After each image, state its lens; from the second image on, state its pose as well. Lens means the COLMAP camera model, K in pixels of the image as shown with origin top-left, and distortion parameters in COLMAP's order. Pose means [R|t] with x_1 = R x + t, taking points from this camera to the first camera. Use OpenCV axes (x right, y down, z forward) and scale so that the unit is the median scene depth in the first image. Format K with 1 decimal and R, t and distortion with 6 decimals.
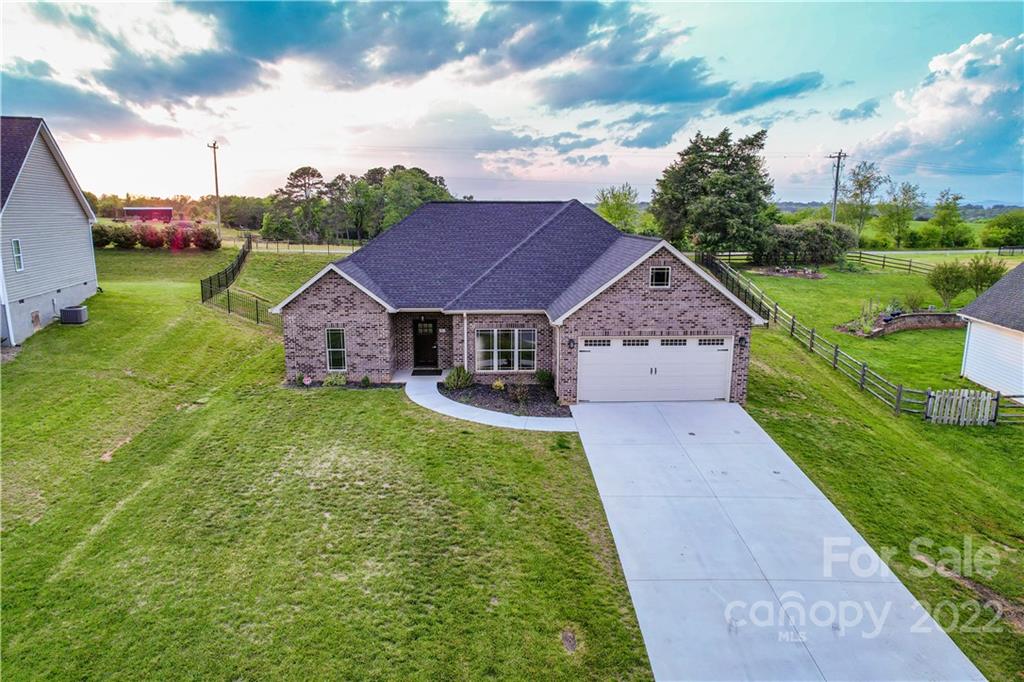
lens RADIAL K [[652.7, 0, 512.0], [0, 652.7, 341.0], [0, 0, 1]] dist [-0.047775, 0.000588]
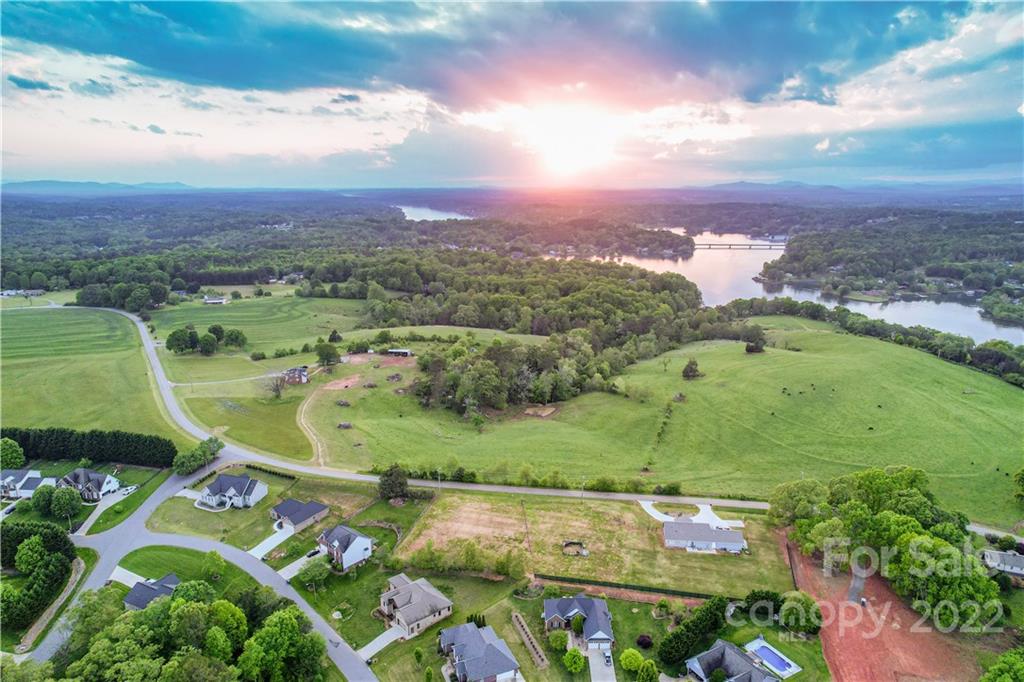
lens RADIAL K [[652.7, 0, 512.0], [0, 652.7, 341.0], [0, 0, 1]] dist [-0.047775, 0.000588]
pose [[0.836385, 0.119771, -0.534897, 7.375049], [-0.108378, 0.992706, 0.052816, -3.382580], [0.537321, 0.013797, 0.843265, -5.117061]]
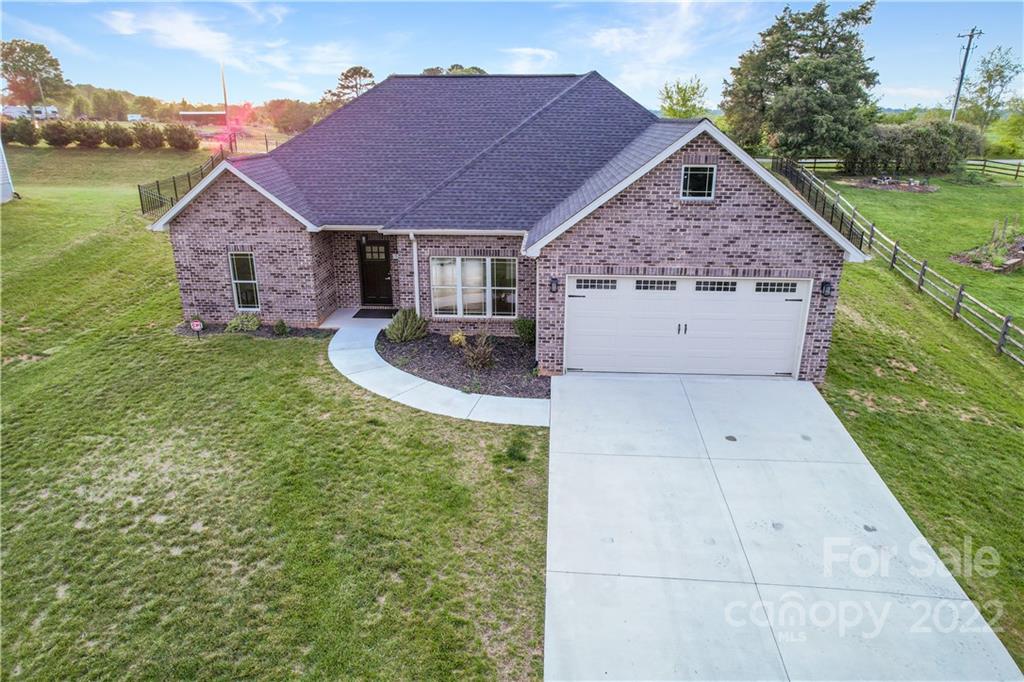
lens RADIAL K [[656.4, 0, 512.0], [0, 656.4, 341.0], [0, 0, 1]] dist [-0.080092, 0.070644]
pose [[0.994515, 0.032762, -0.099329, 0.104200], [-0.019187, 0.990706, 0.134663, -0.024889], [0.102817, -0.132018, 0.985900, 0.308994]]
